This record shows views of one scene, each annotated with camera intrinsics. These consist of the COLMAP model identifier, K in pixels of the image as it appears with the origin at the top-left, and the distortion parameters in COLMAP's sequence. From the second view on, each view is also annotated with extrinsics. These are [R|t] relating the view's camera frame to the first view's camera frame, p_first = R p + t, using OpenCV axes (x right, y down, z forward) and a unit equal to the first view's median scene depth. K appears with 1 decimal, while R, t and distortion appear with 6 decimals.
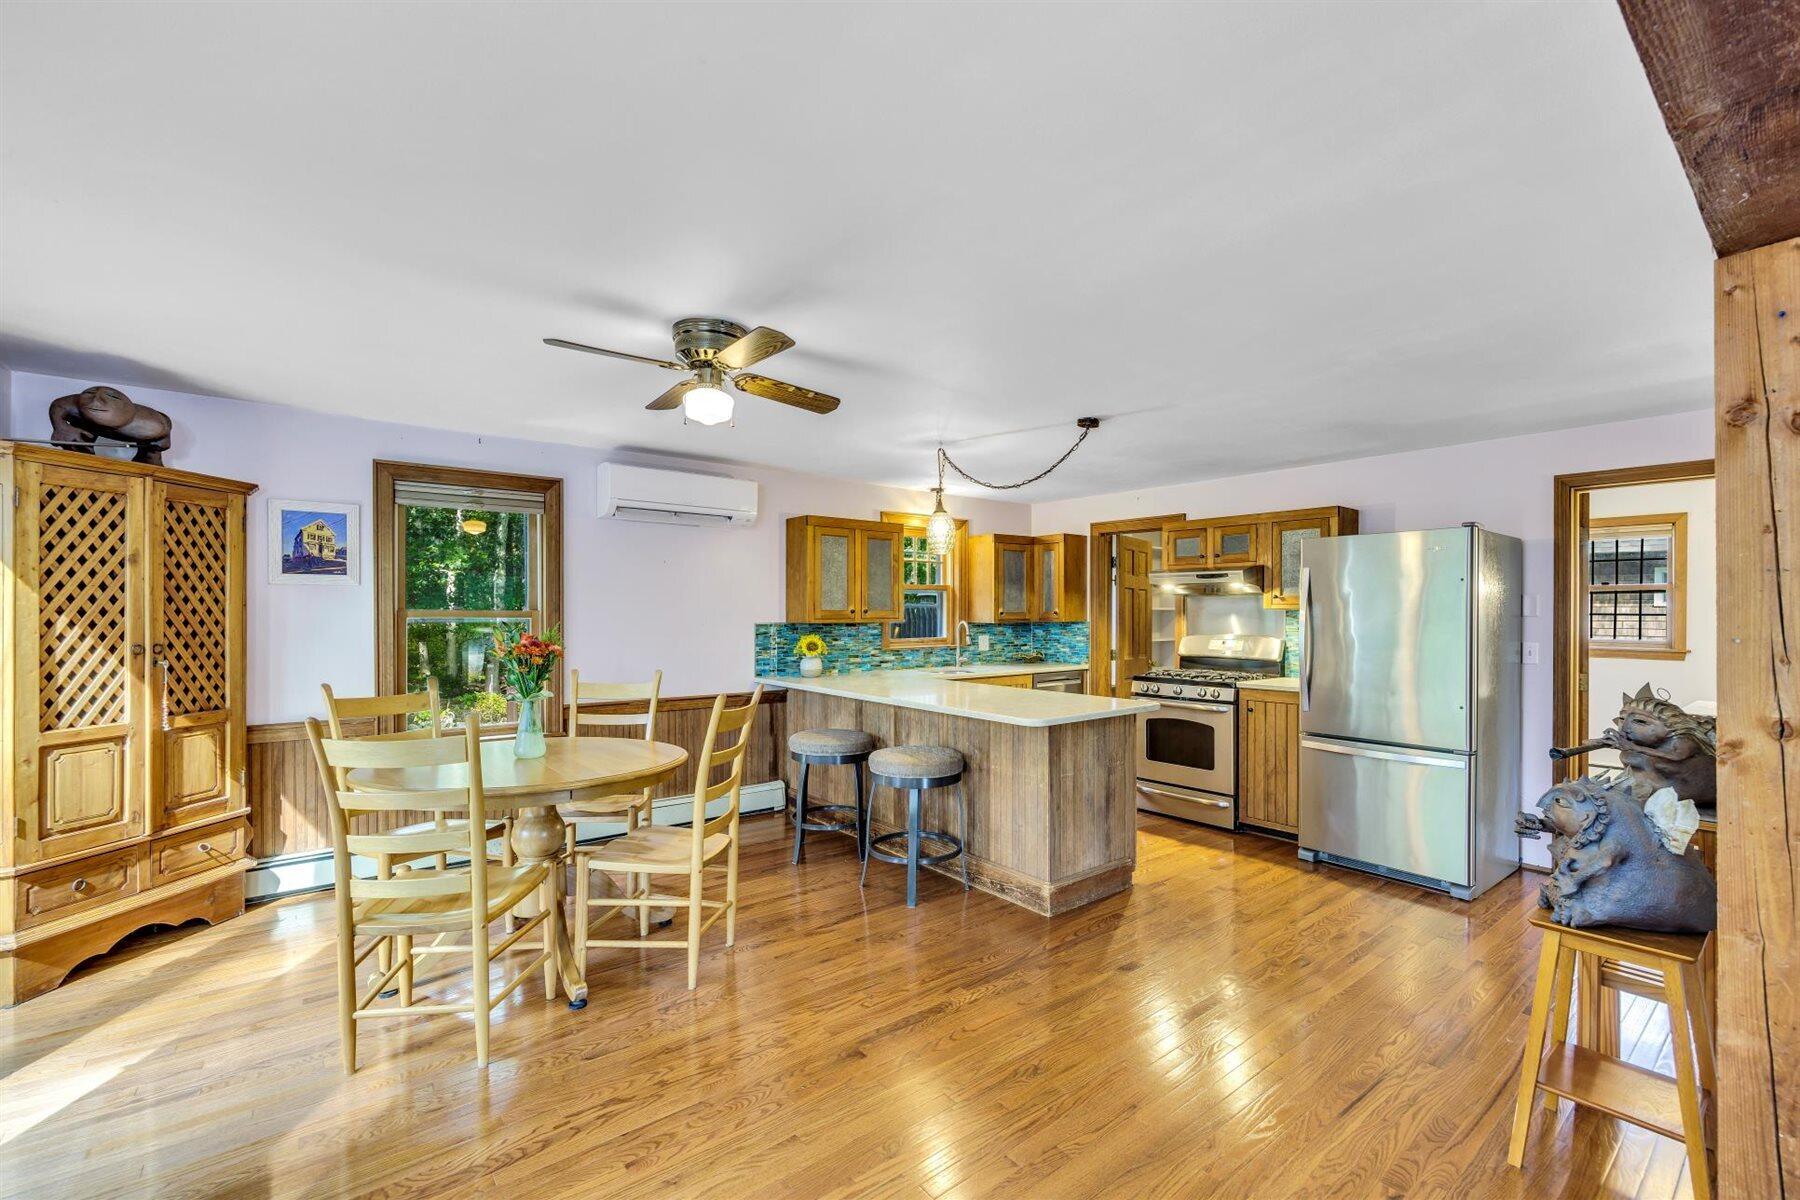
lens RADIAL K [[777.8, 0, 965.1], [0, 777.8, 616.4], [0, 0, 1]] dist [-0.002521, -0.000339]
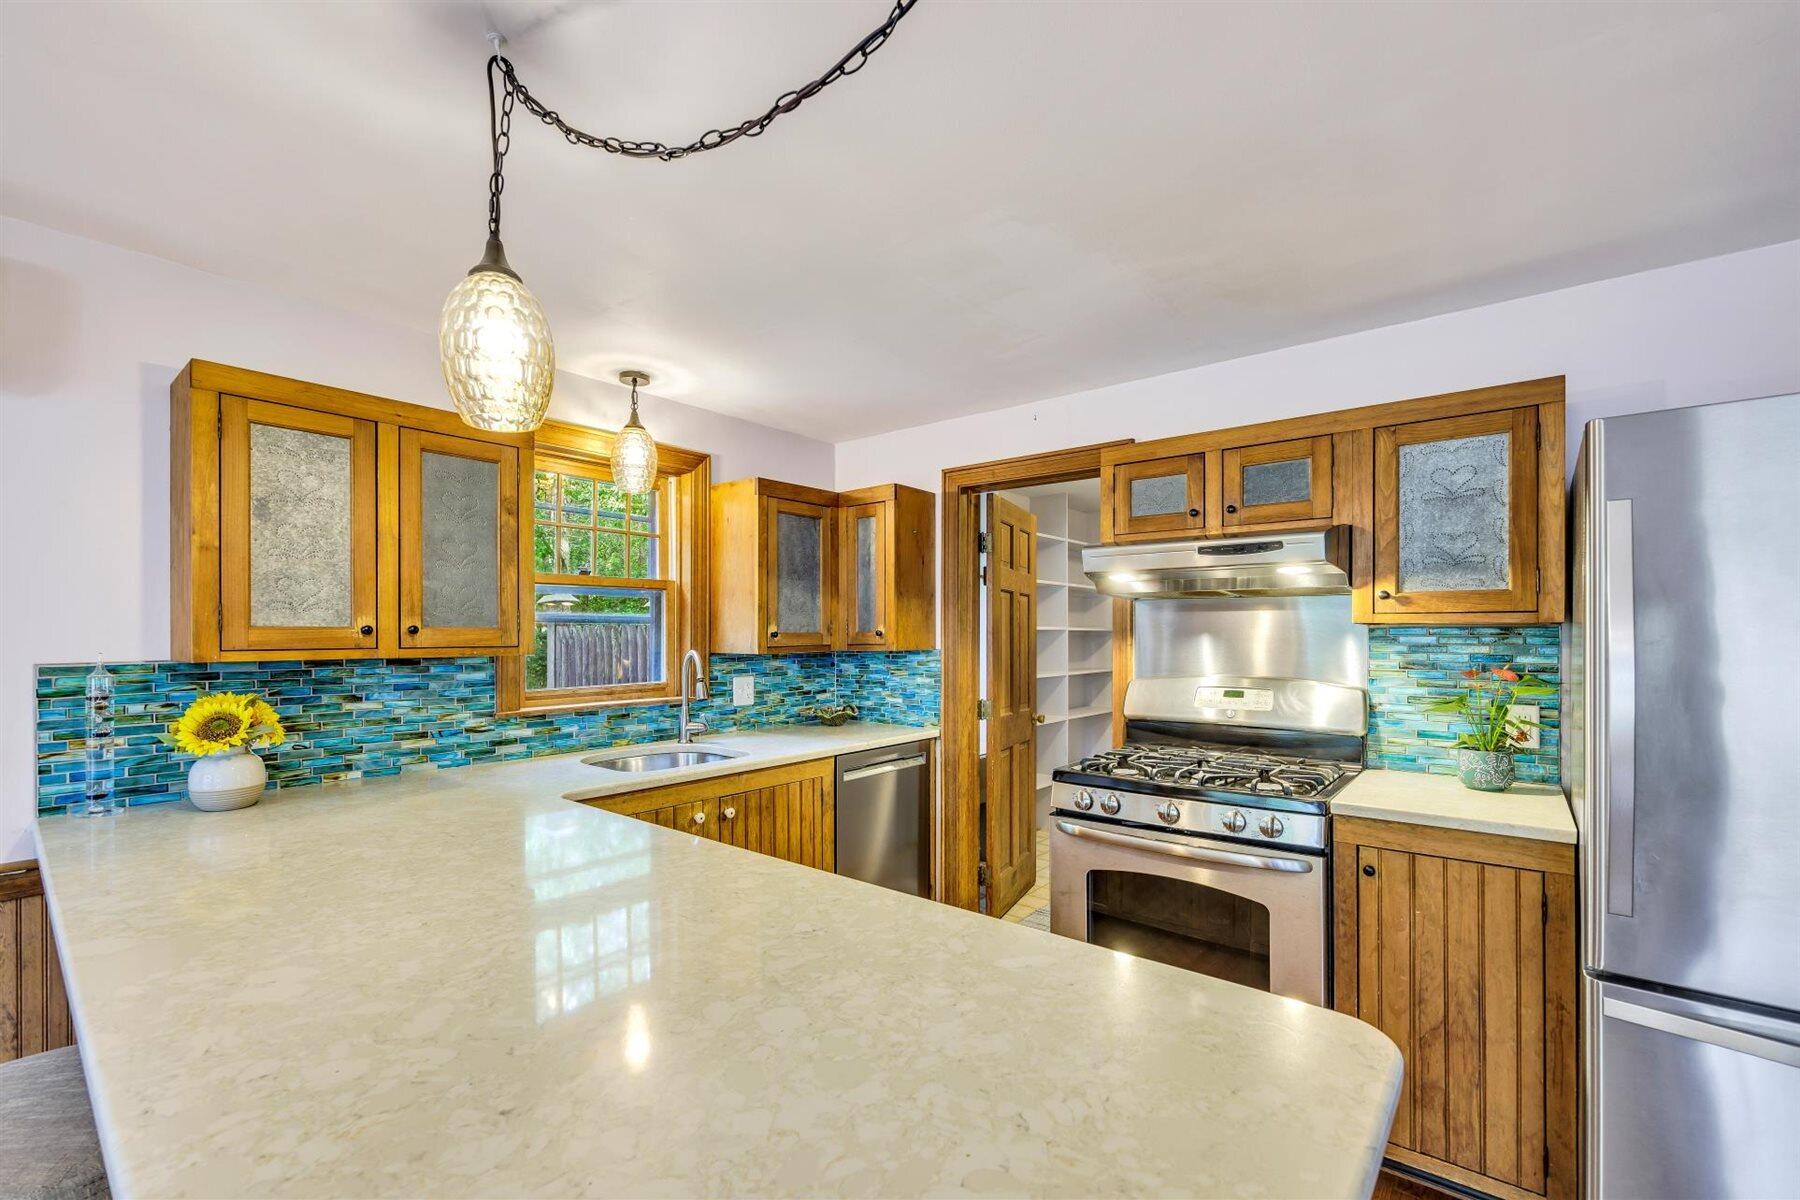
lens RADIAL K [[747.2, 0, 940.1], [0, 747.2, 634.4], [0, 0, 1]] dist [-0.012193, 0.000323]
pose [[0.977222, -0.001400, 0.212215, 0.049792], [0.002474, 0.999985, -0.004796, -0.001566], [-0.212205, 0.005212, 0.977211, 0.501534]]
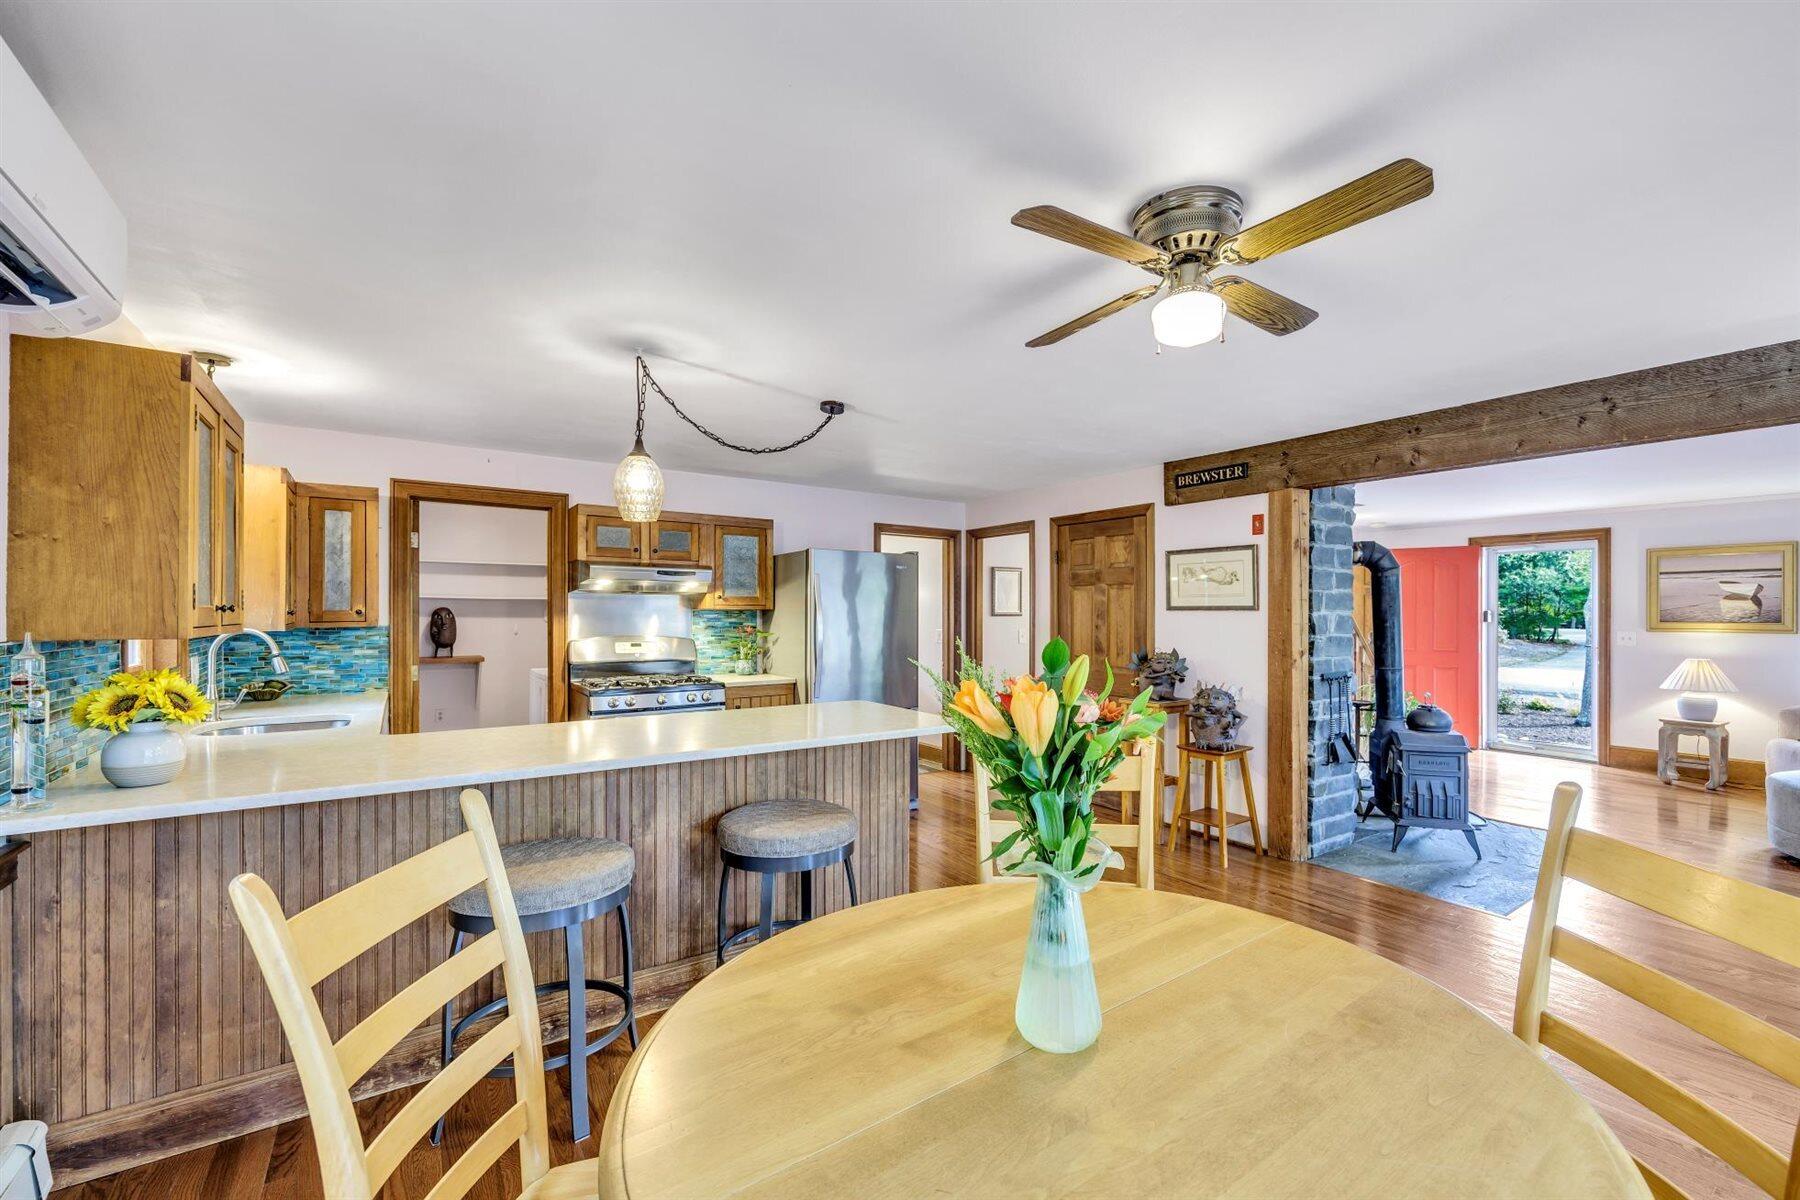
lens RADIAL K [[747.2, 0, 889.3], [0, 747.2, 610.6], [0, 0, 1]] dist [-0.012193, 0.000323]
pose [[0.110687, 0.002469, 0.993852, -0.436794], [0.002349, 0.999993, -0.002746, -0.003346], [-0.993852, 0.002639, 0.110681, 0.520569]]
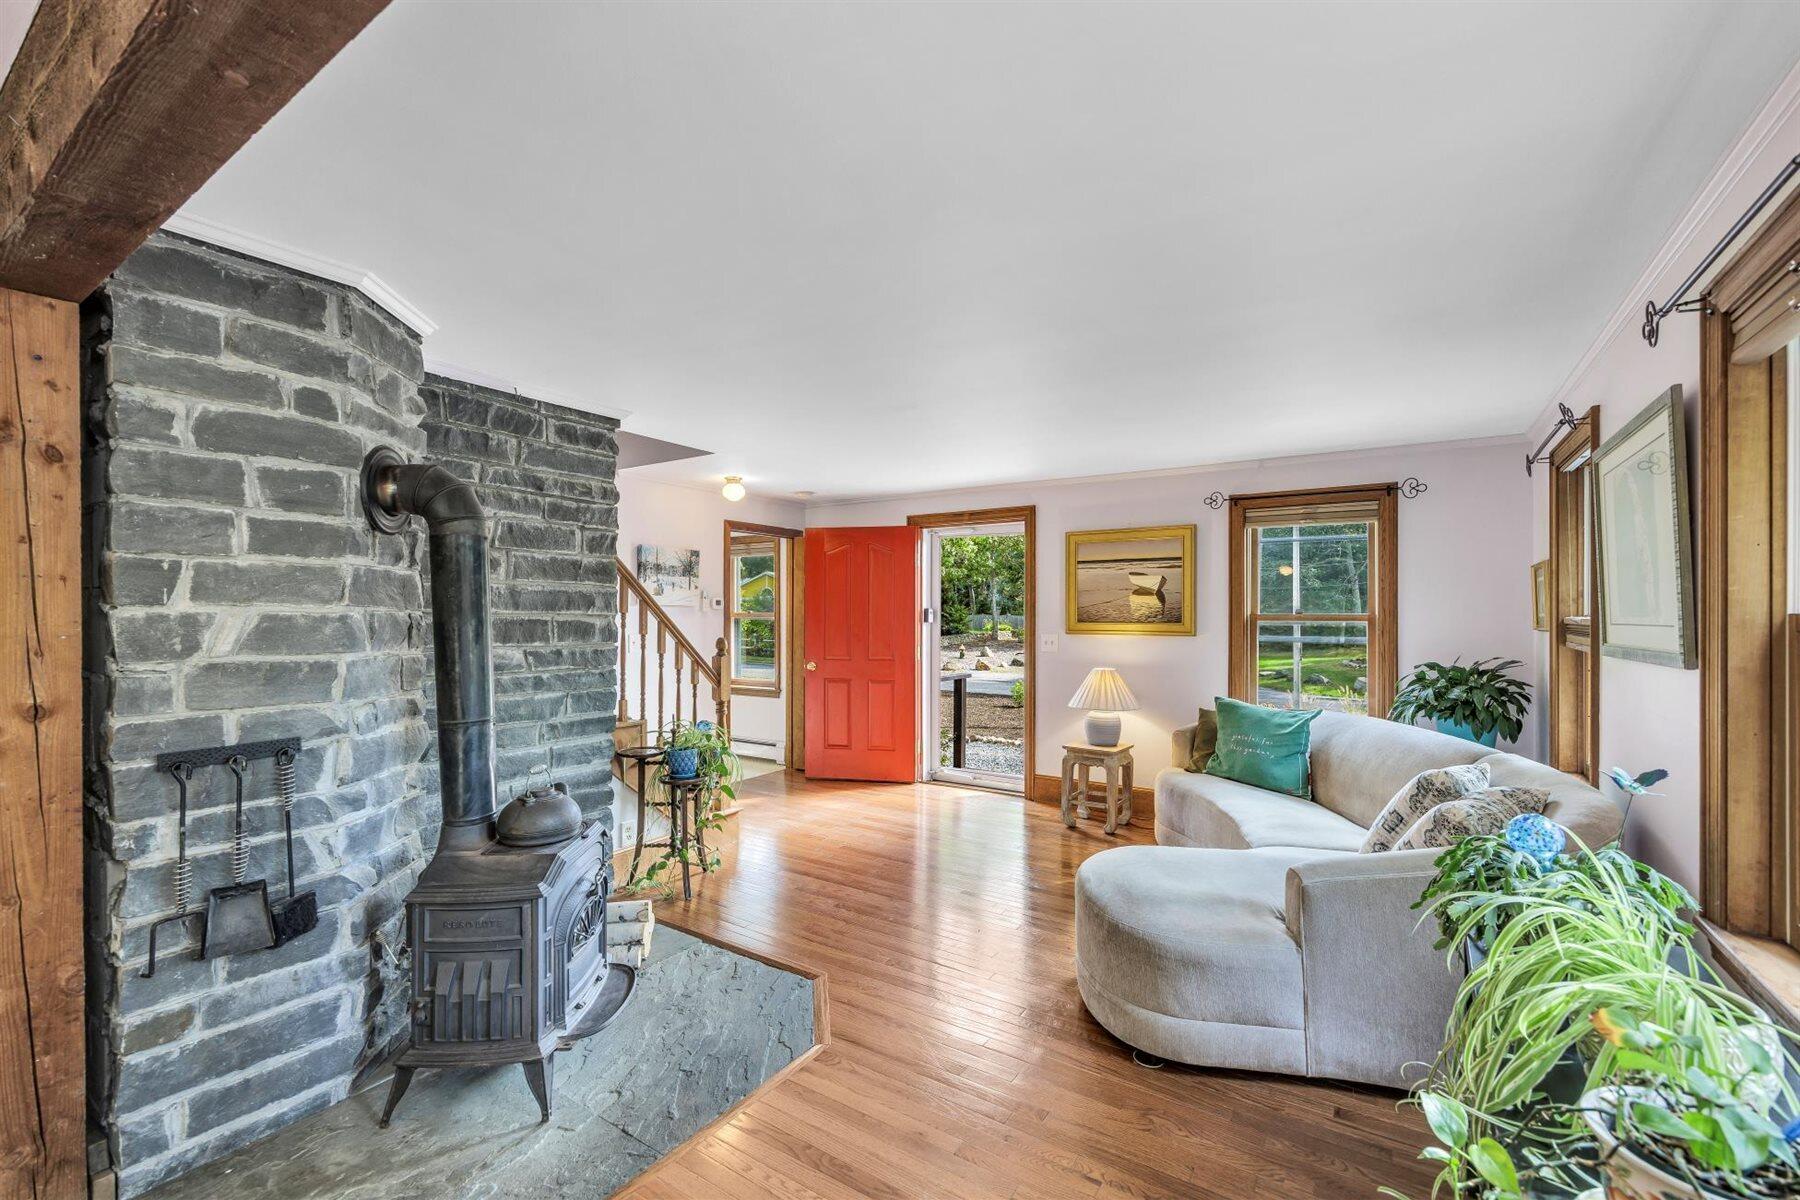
lens RADIAL K [[747.2, 0, 901.0], [0, 747.2, 608.9], [0, 0, 1]] dist [-0.012193, 0.000323]
pose [[-0.273270, 0.002974, 0.961933, -0.069600], [0.001614, 0.999995, -0.002633, -0.001019], [-0.961936, 0.000833, -0.273273, 0.009306]]
